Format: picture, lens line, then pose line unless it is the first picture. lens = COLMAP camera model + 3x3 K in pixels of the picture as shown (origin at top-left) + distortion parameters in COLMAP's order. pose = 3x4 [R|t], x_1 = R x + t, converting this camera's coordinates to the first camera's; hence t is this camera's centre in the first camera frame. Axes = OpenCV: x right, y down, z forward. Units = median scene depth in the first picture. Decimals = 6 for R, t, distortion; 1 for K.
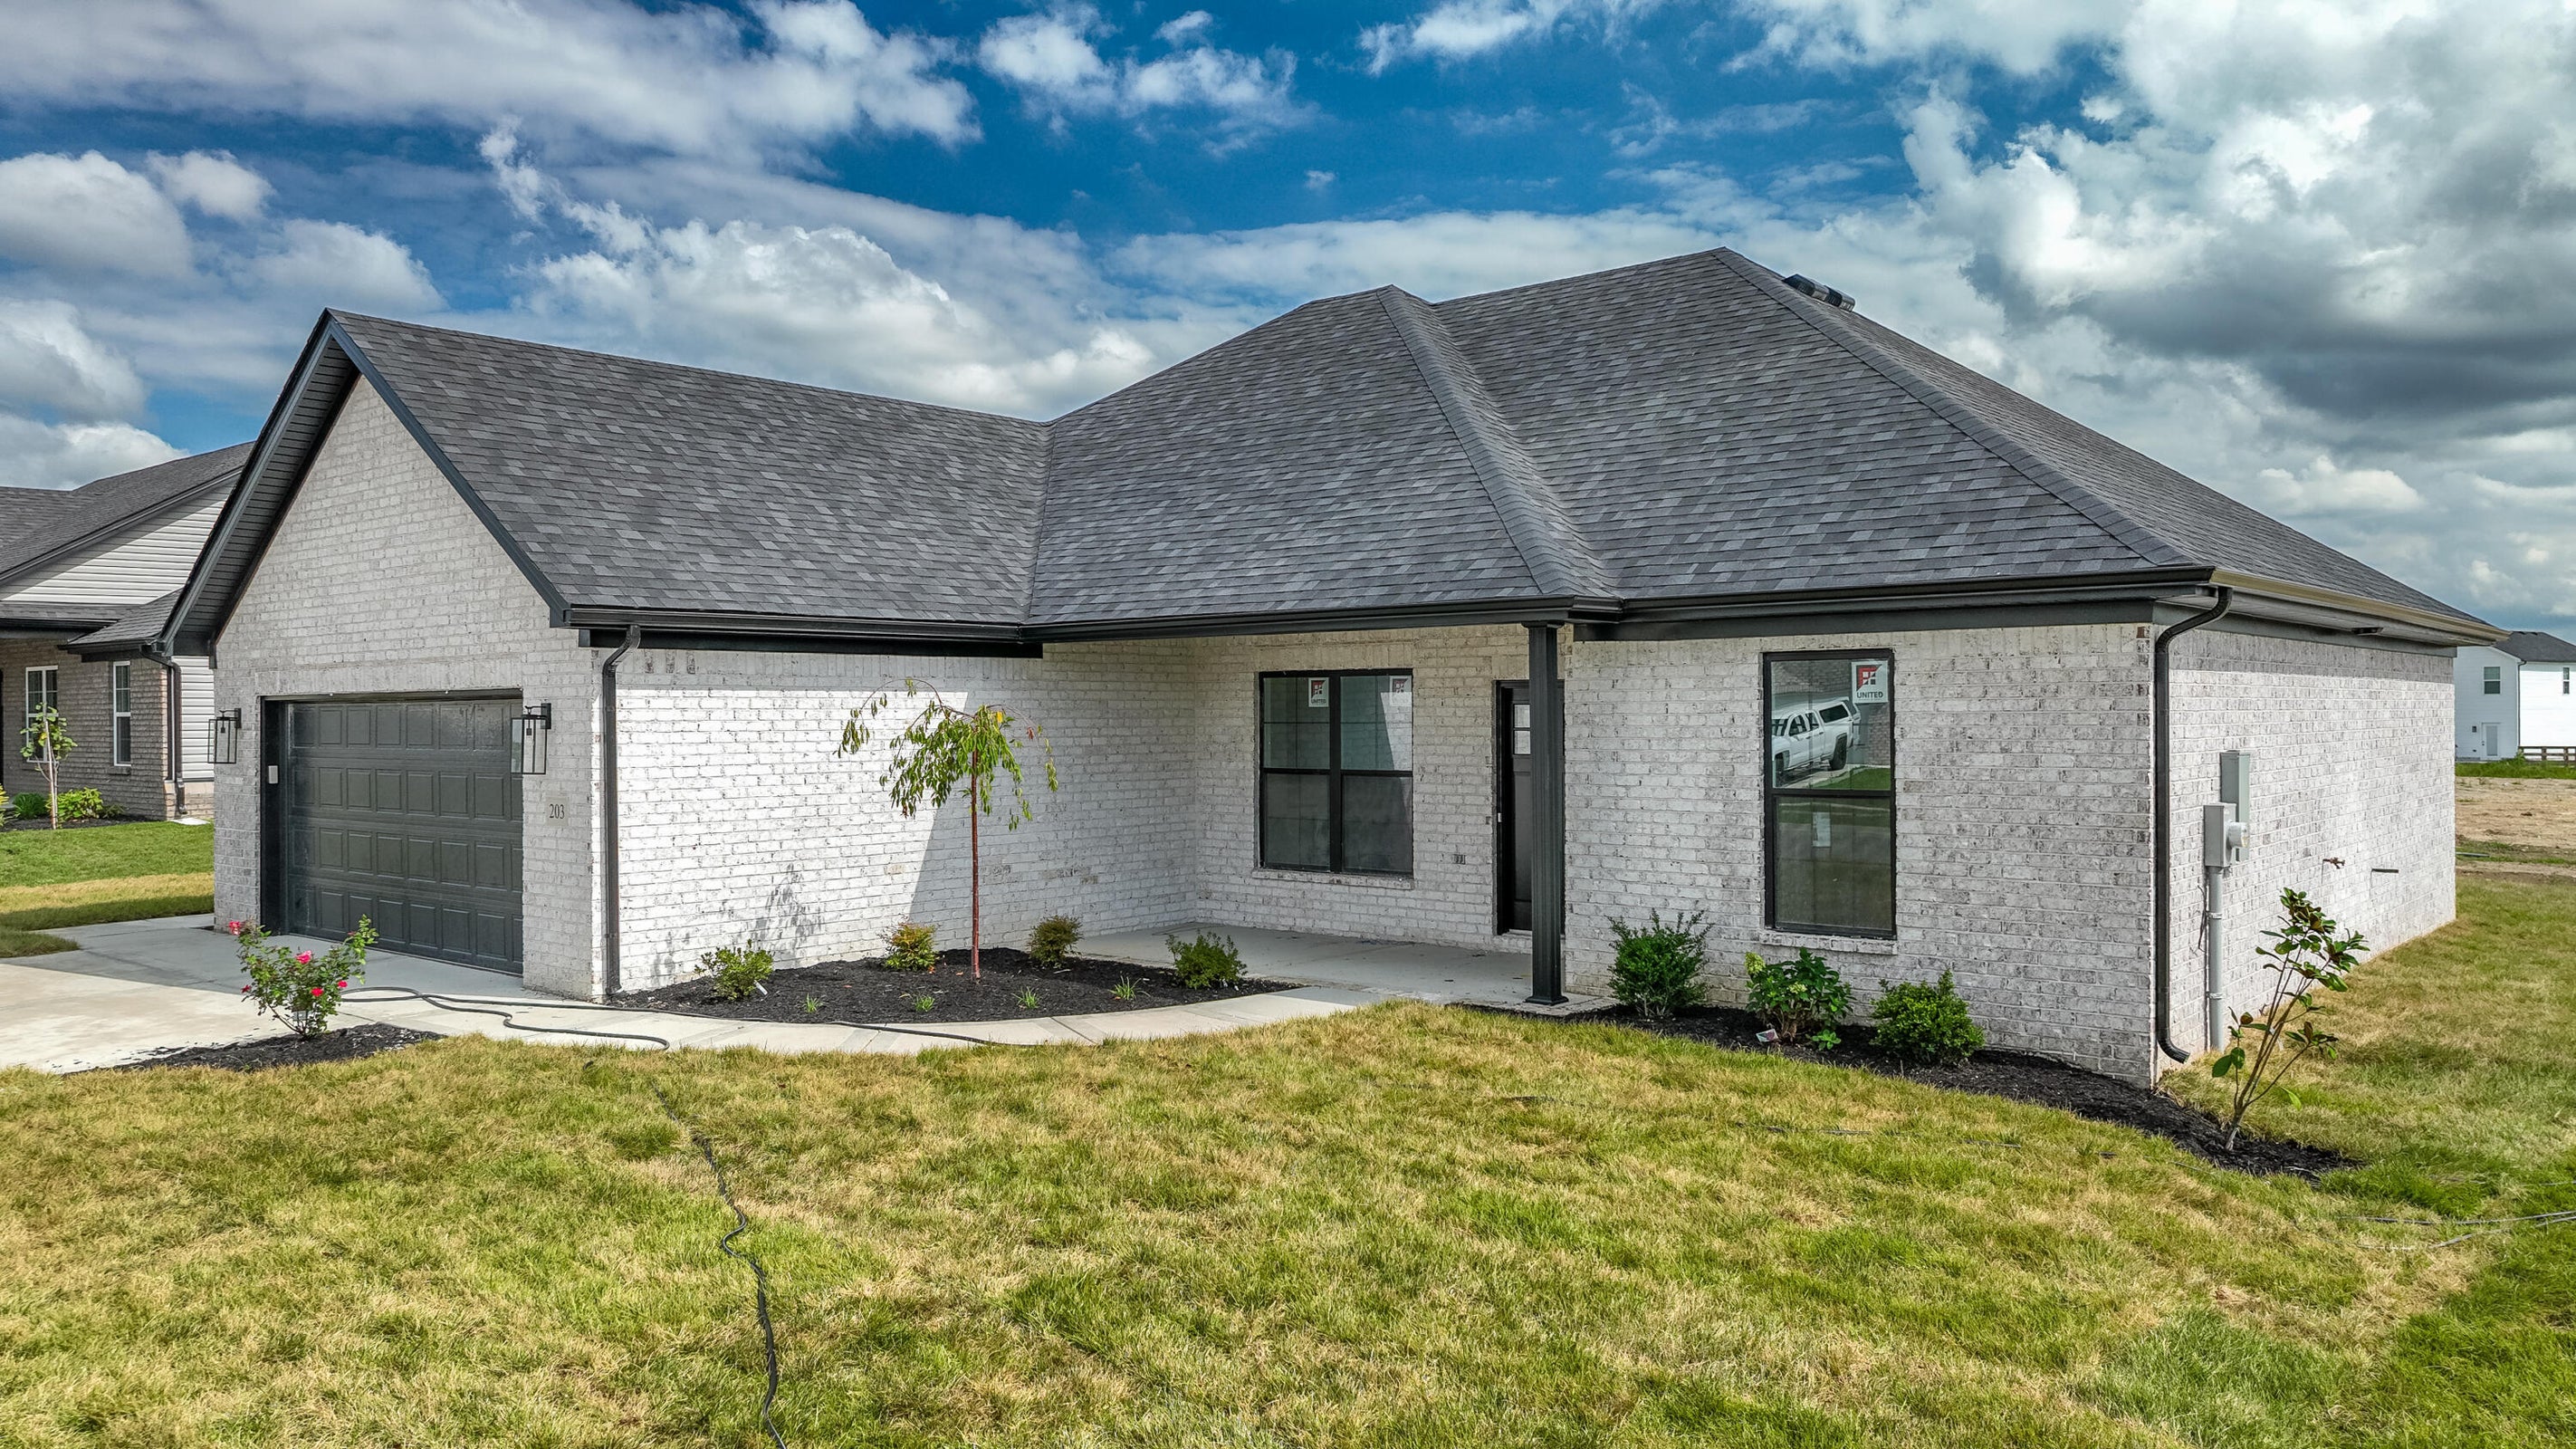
lens RADIAL K [[1779.0, 0, 1304.1], [0, 1779.0, 729.1], [0, 0, 1]] dist [0.008461, 0.003371]
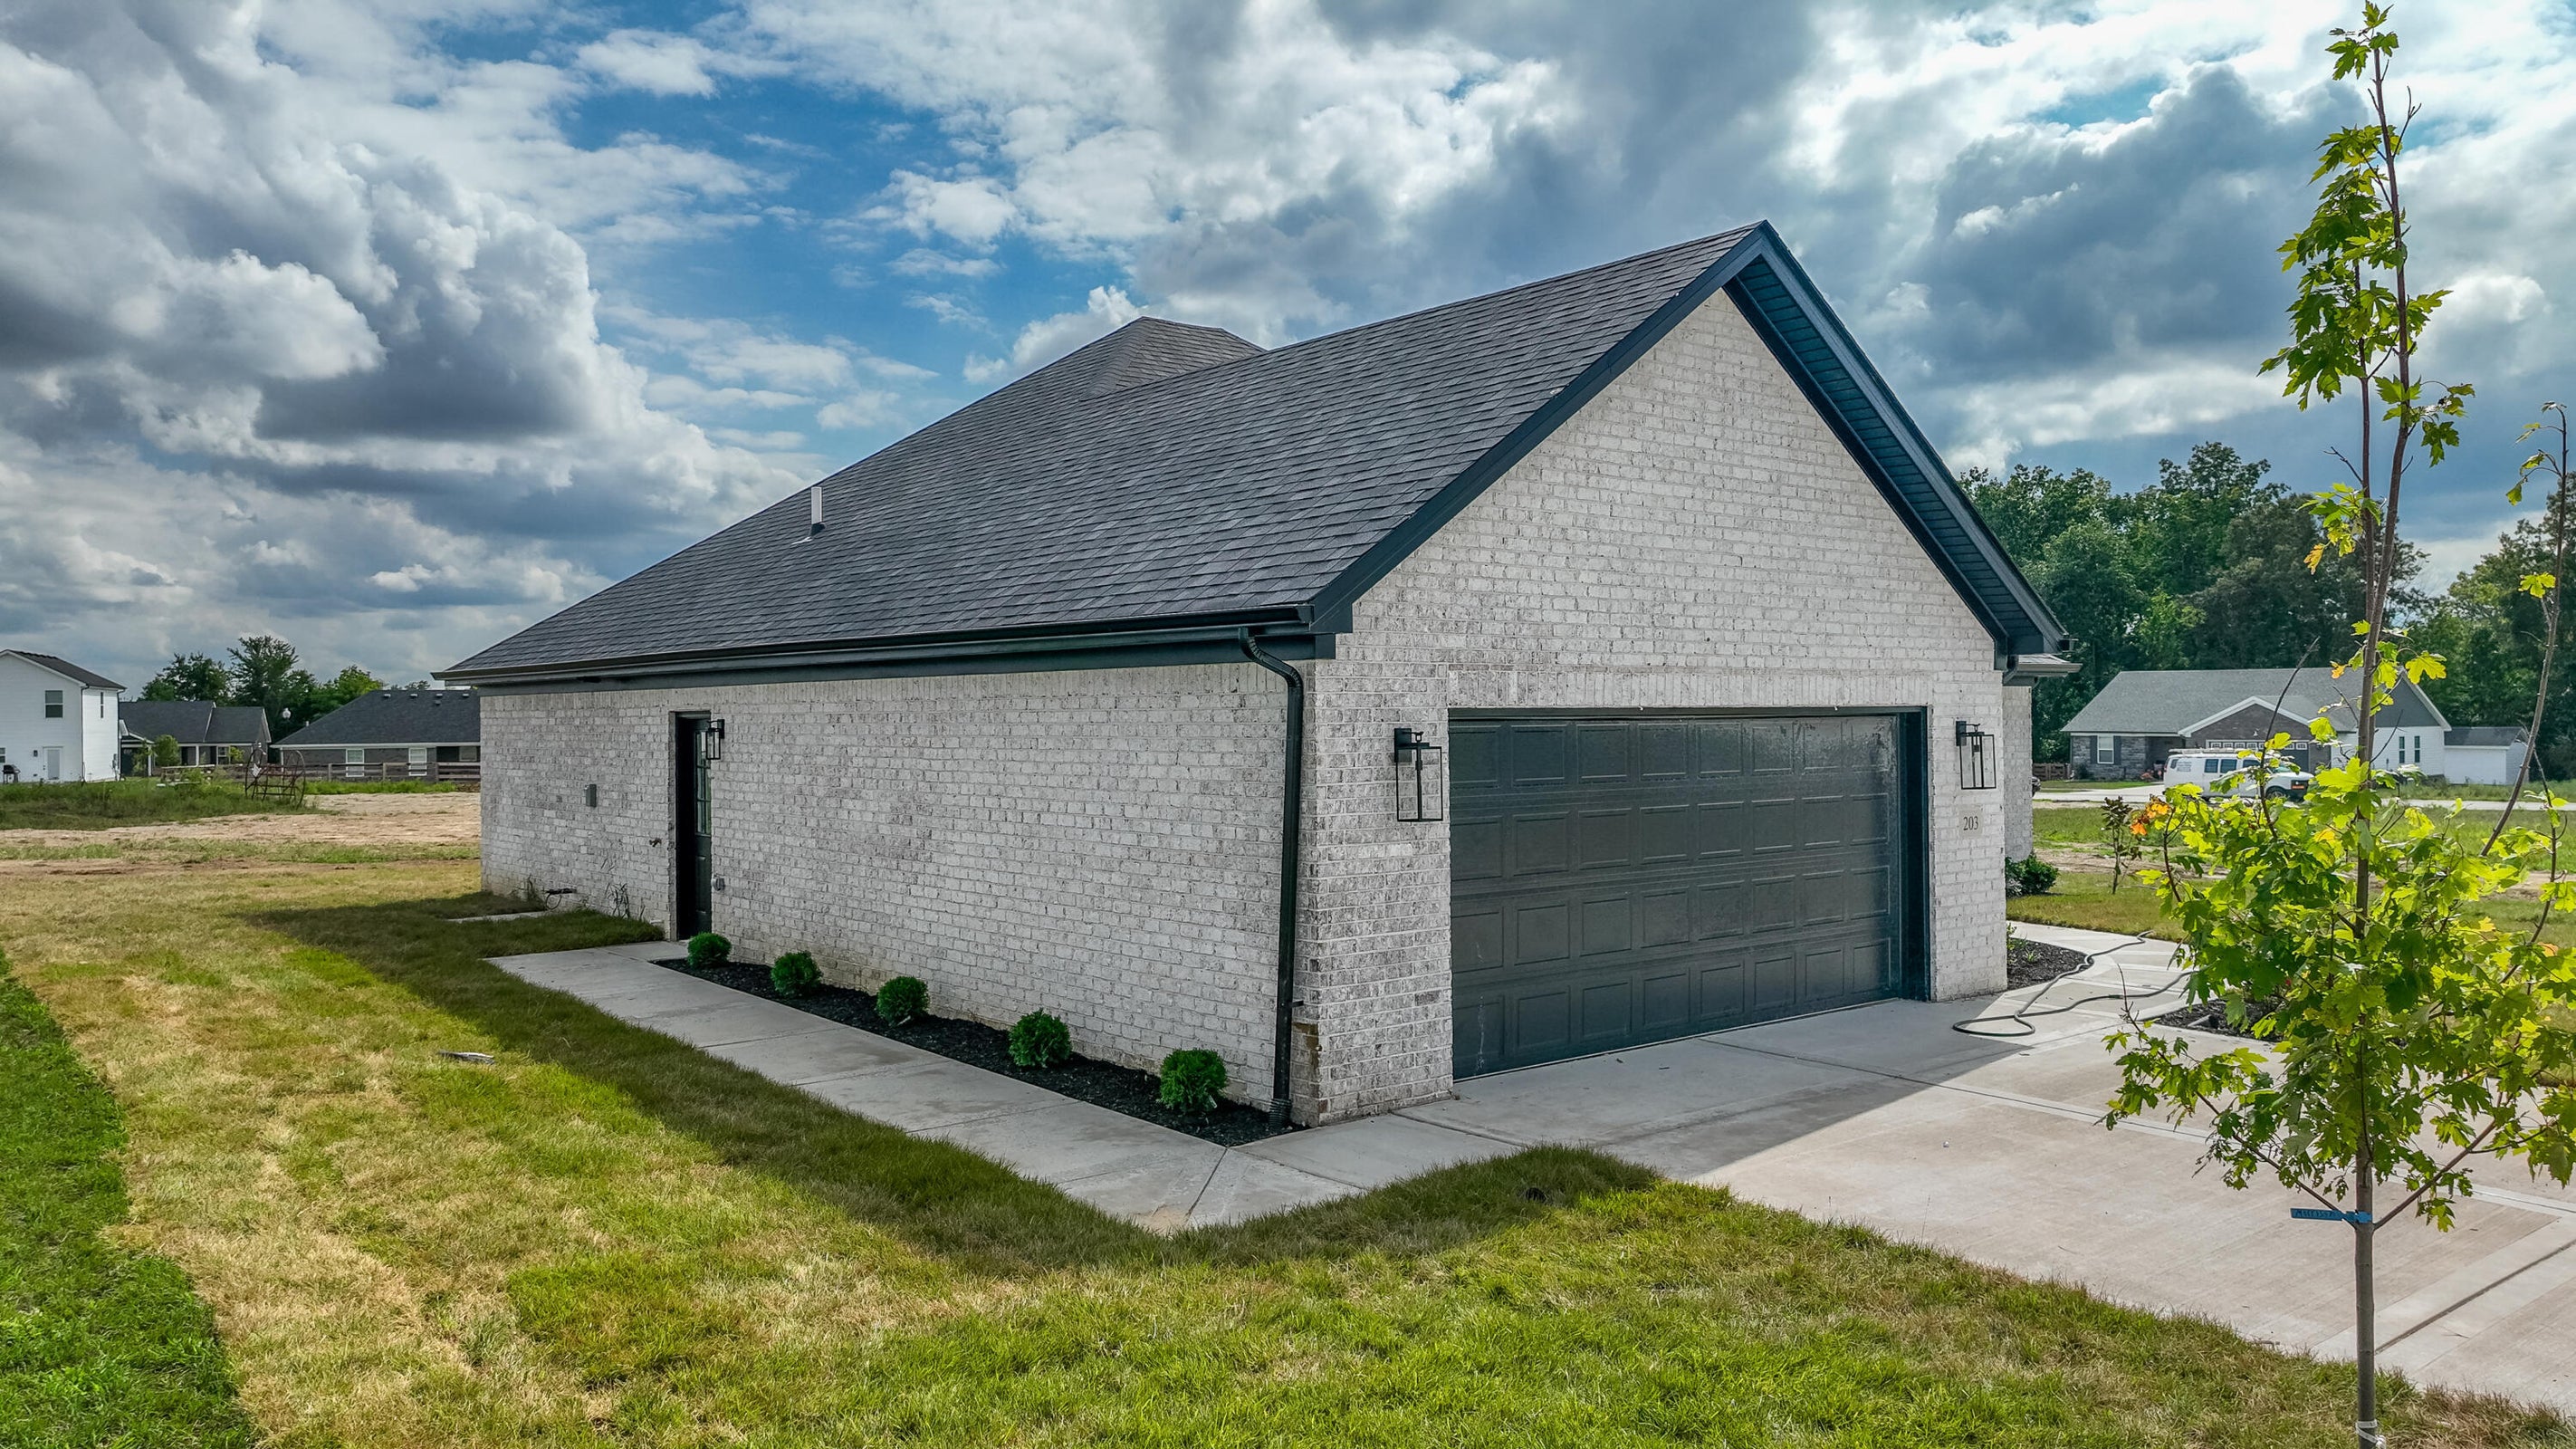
lens RADIAL K [[1811.1, 0, 1288.0], [0, 1811.1, 724.5], [0, 0, 1]] dist [0.004542, 0.002410]
pose [[0.191361, 0.000759, 0.981519, -1.638385], [0.014874, 0.999883, -0.003673, -0.015455], [-0.981407, 0.015302, 0.191327, 1.257182]]
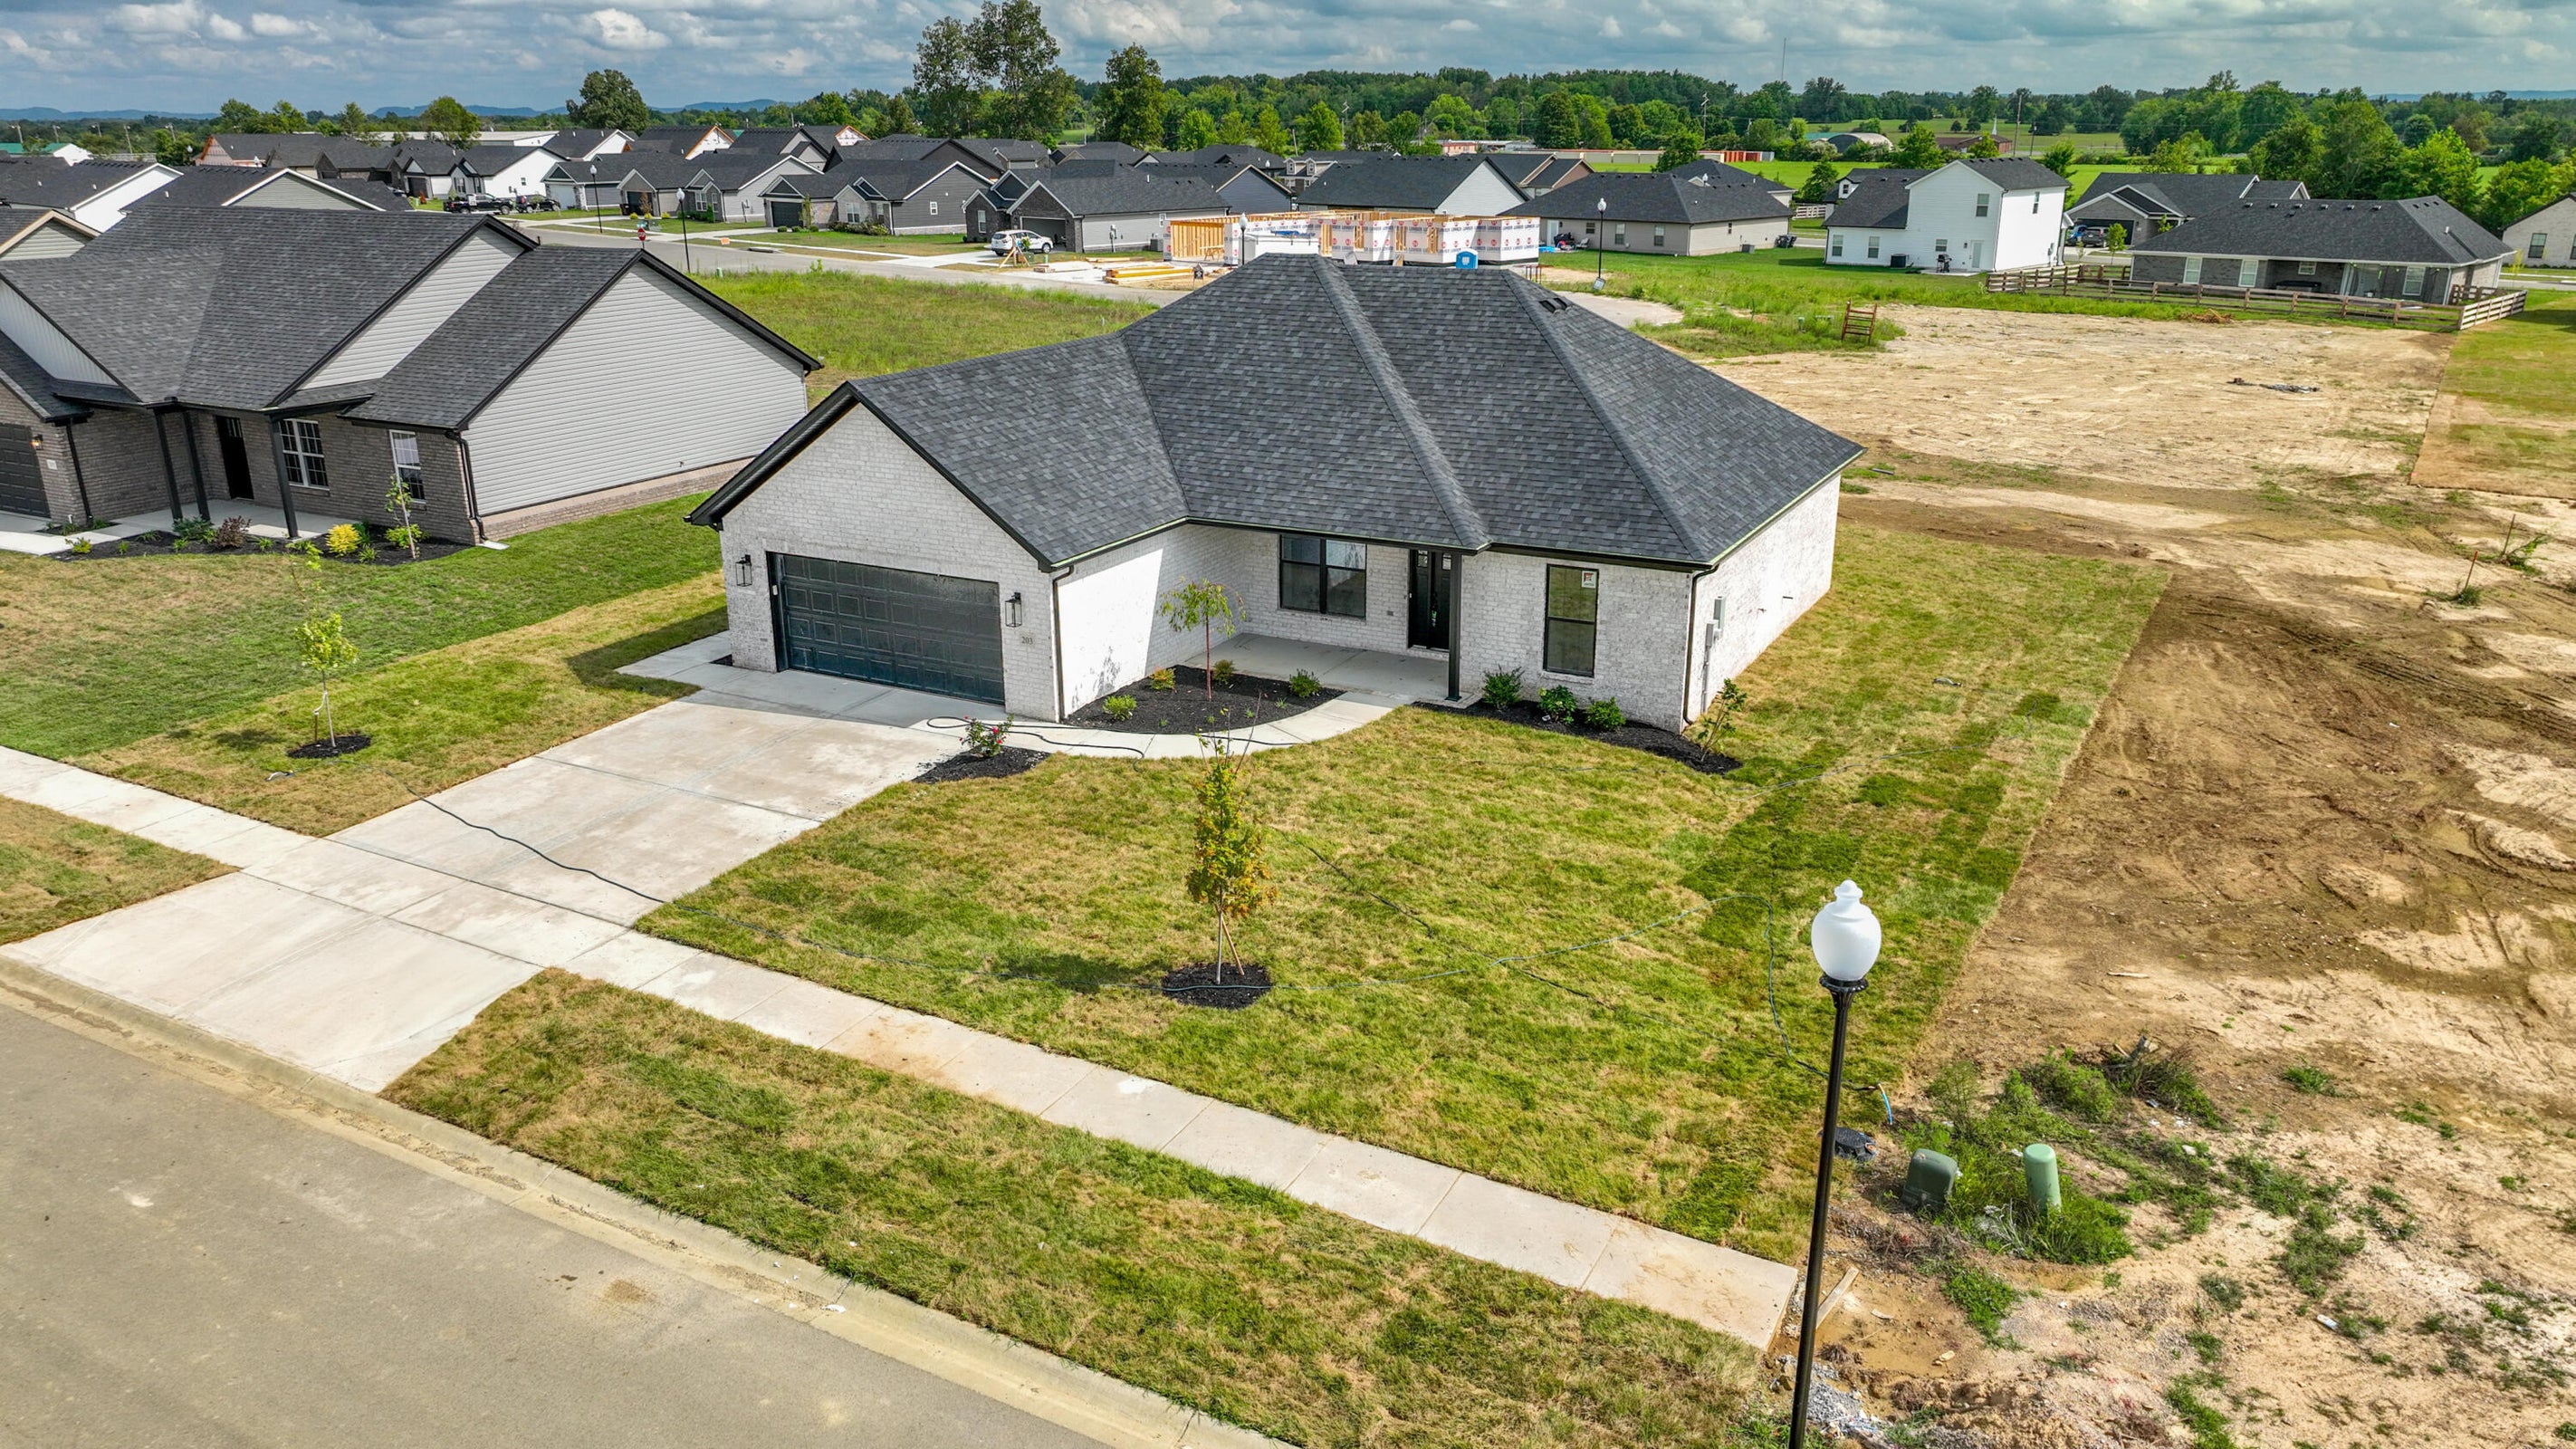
lens RADIAL K [[1811.1, 0, 1288.0], [0, 1811.1, 724.5], [0, 0, 1]] dist [0.004542, 0.002410]
pose [[0.977471, -0.065748, 0.200567, -0.593824], [-0.000992, 0.948805, 0.315862, -0.605900], [-0.211067, -0.308945, 0.927364, -1.282102]]
